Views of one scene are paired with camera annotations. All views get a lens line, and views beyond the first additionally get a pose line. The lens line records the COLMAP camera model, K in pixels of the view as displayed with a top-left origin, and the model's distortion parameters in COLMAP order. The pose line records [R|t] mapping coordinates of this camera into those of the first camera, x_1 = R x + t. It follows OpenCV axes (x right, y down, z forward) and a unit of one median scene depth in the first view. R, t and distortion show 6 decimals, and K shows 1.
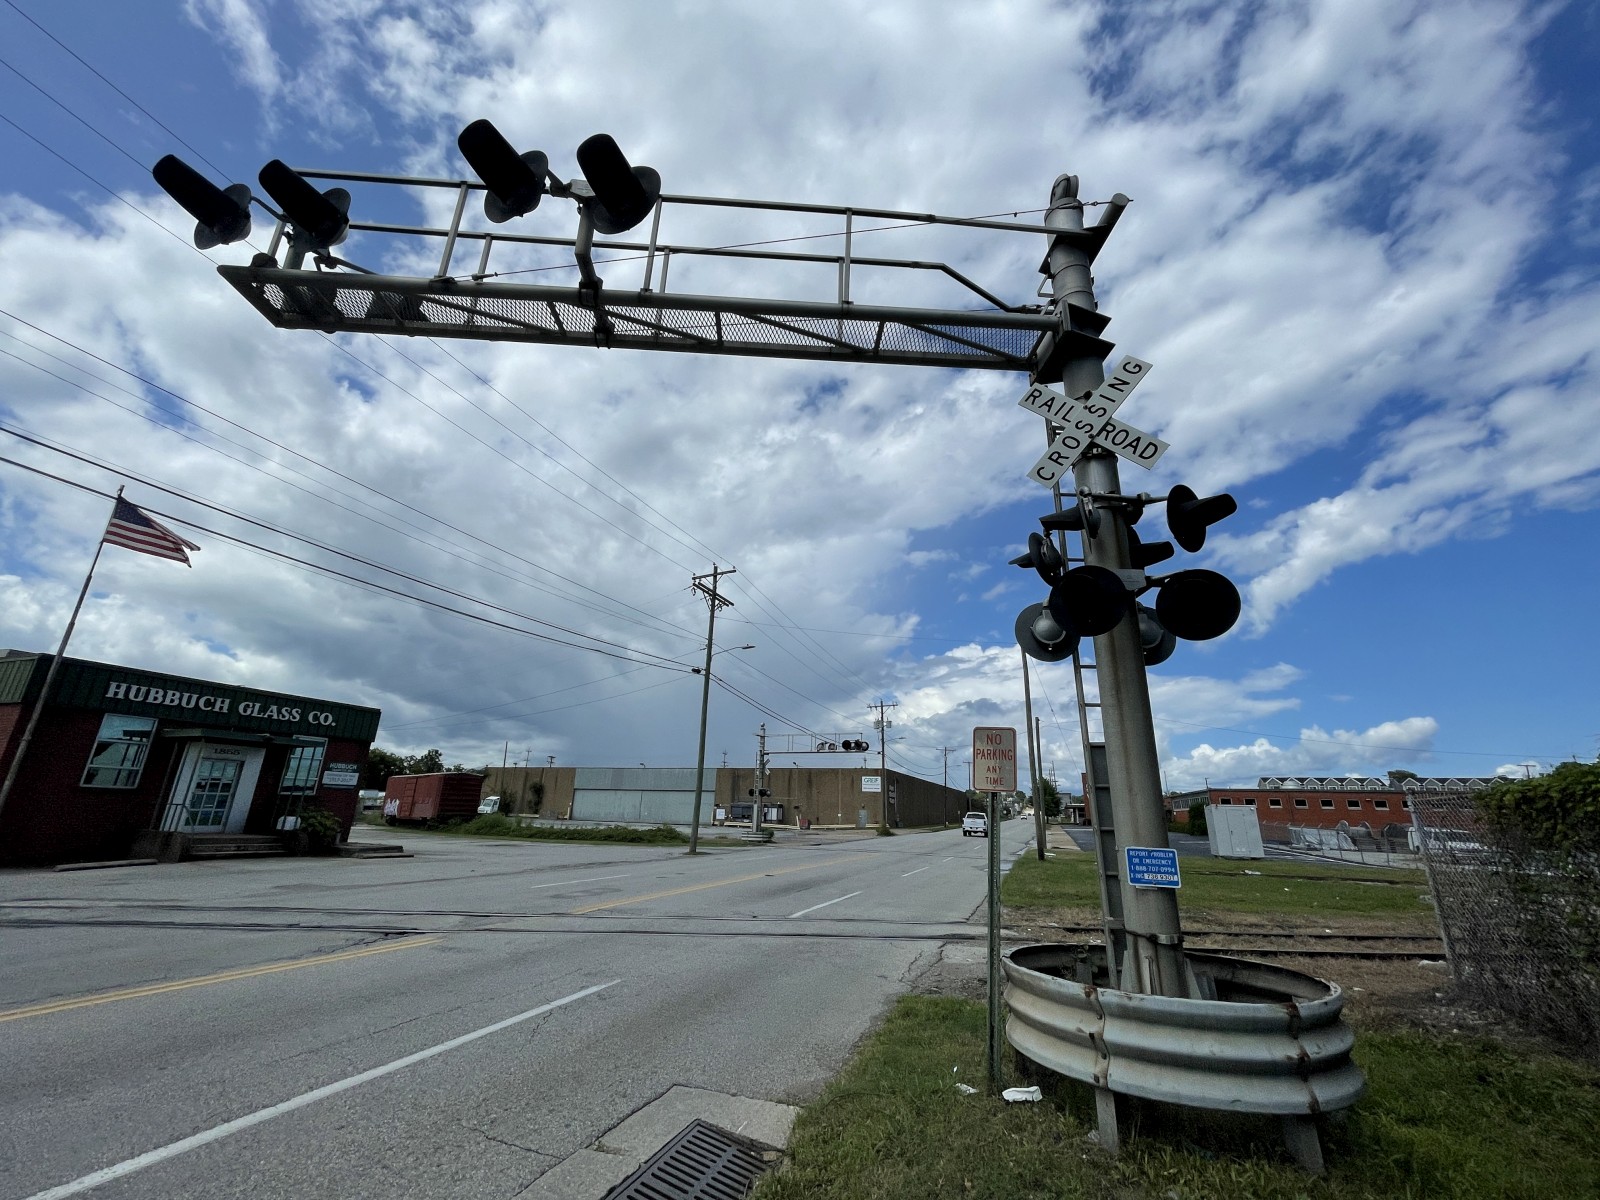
lens RADIAL K [[639.5, 0, 805.3], [0, 639.5, 598.4], [0, 0, 1]] dist [-0.001421, -0.000379]
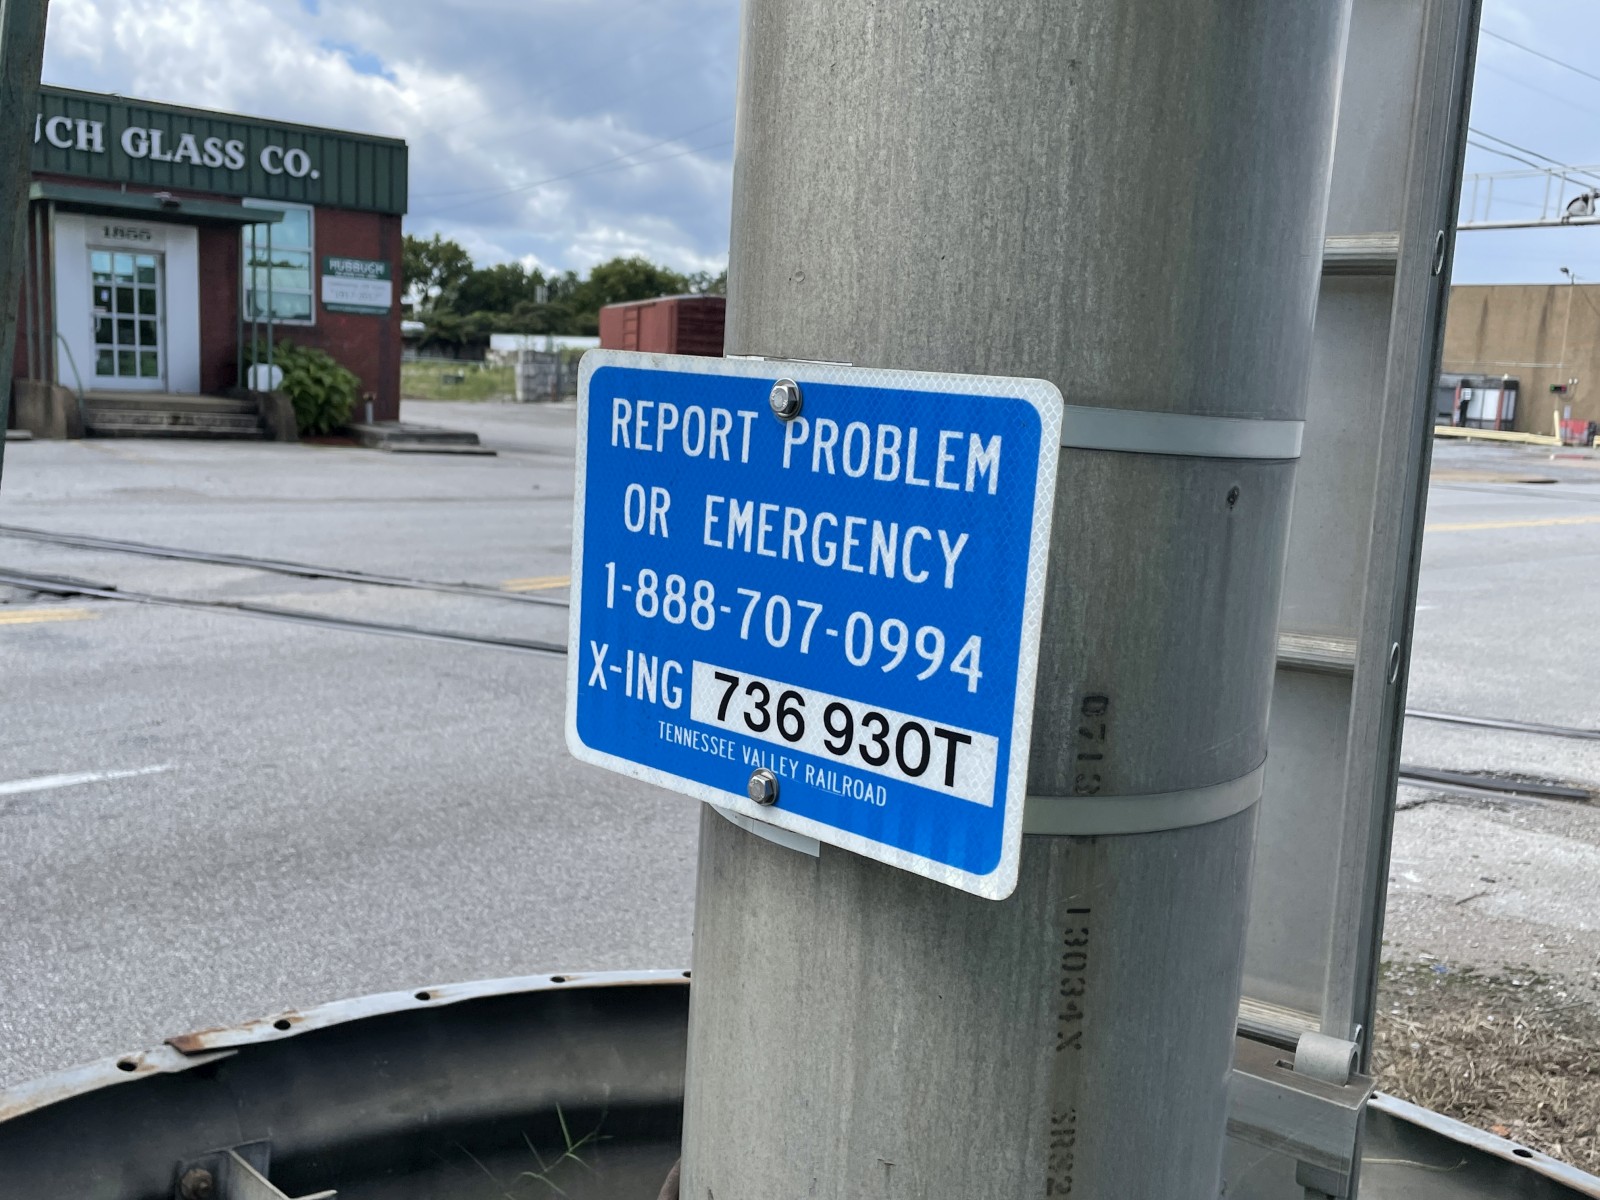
lens RADIAL K [[1536.7, 0, 800.0], [0, 1536.7, 600.0], [0, 0, 1]] dist [0.044842, -0.000216]
pose [[0.863544, 0.092459, -0.495725, 0.159804], [0.132386, 0.907000, 0.399781, 0.086772], [0.486586, -0.410856, 0.770994, 0.214780]]
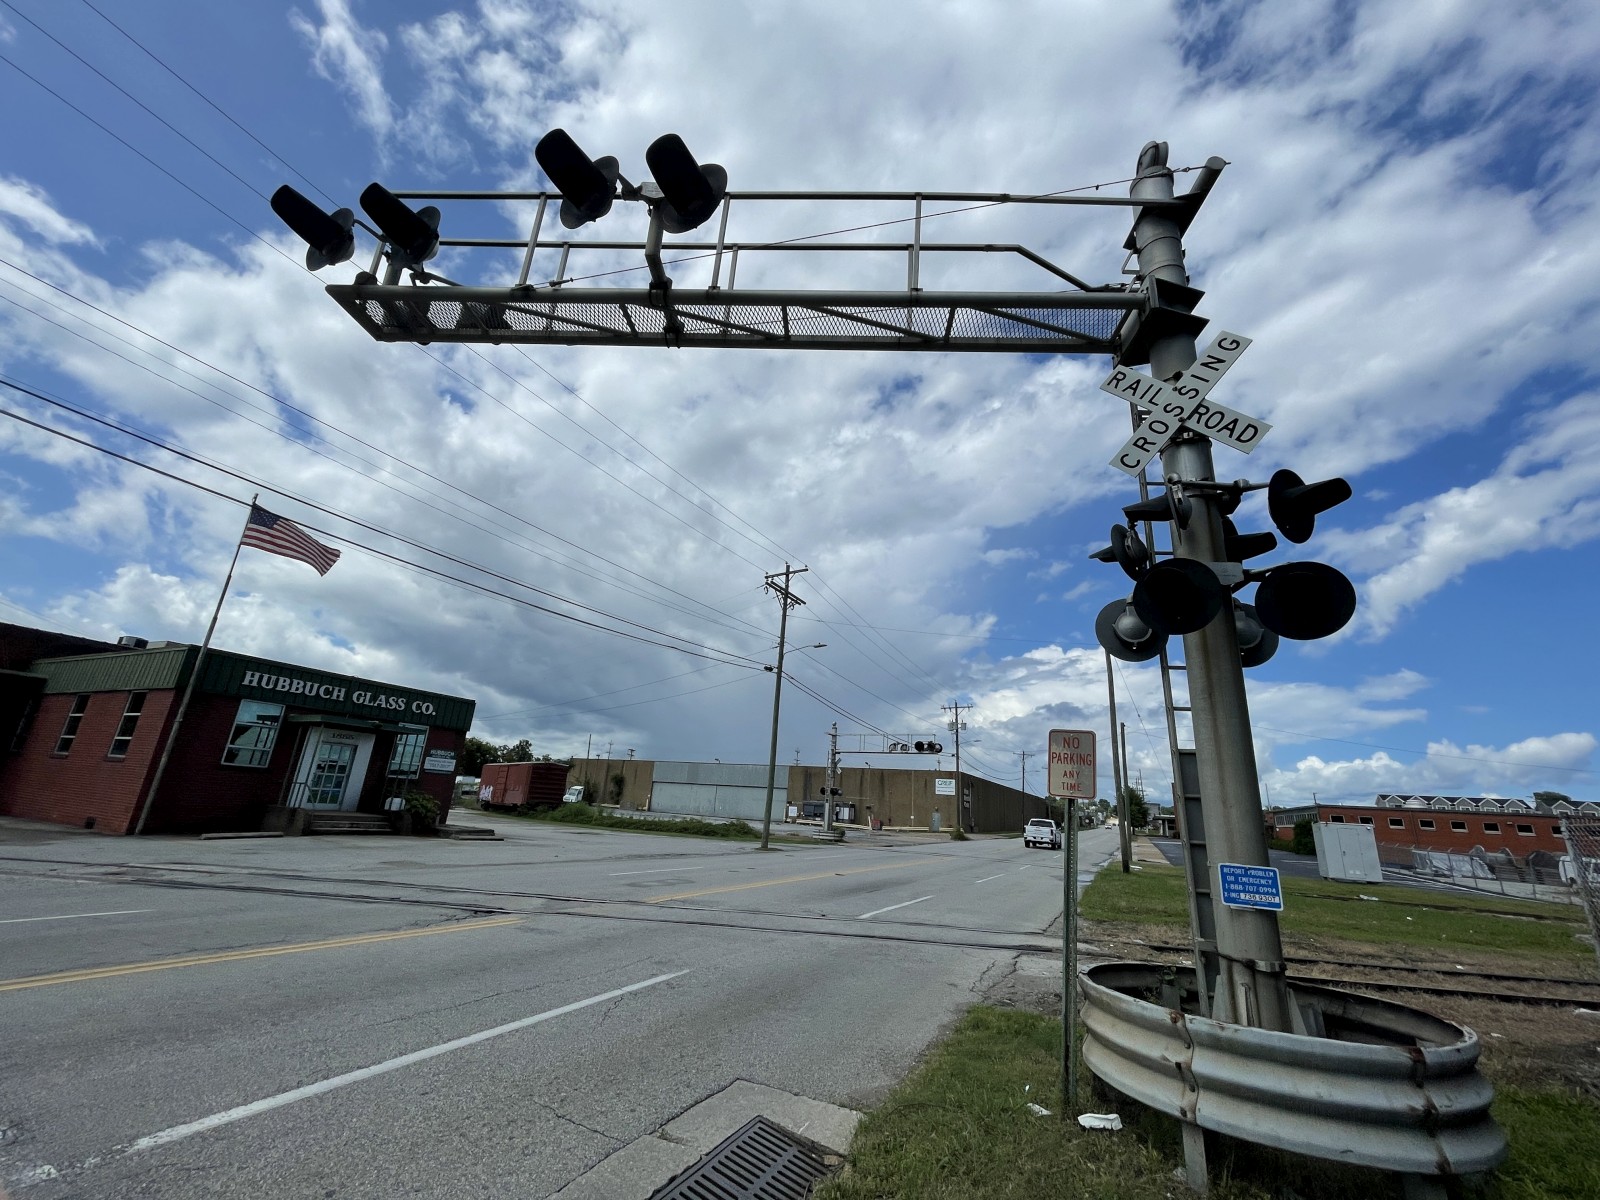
lens RADIAL K [[638.9, 0, 807.2], [0, 638.9, 599.6], [0, 0, 1]] dist [-0.001936, -0.000486]
pose [[0.993739, 0.002049, -0.111710, 0.003975], [-0.001798, 0.999996, 0.002340, 0.002415], [0.111715, -0.002125, 0.993738, 0.006105]]
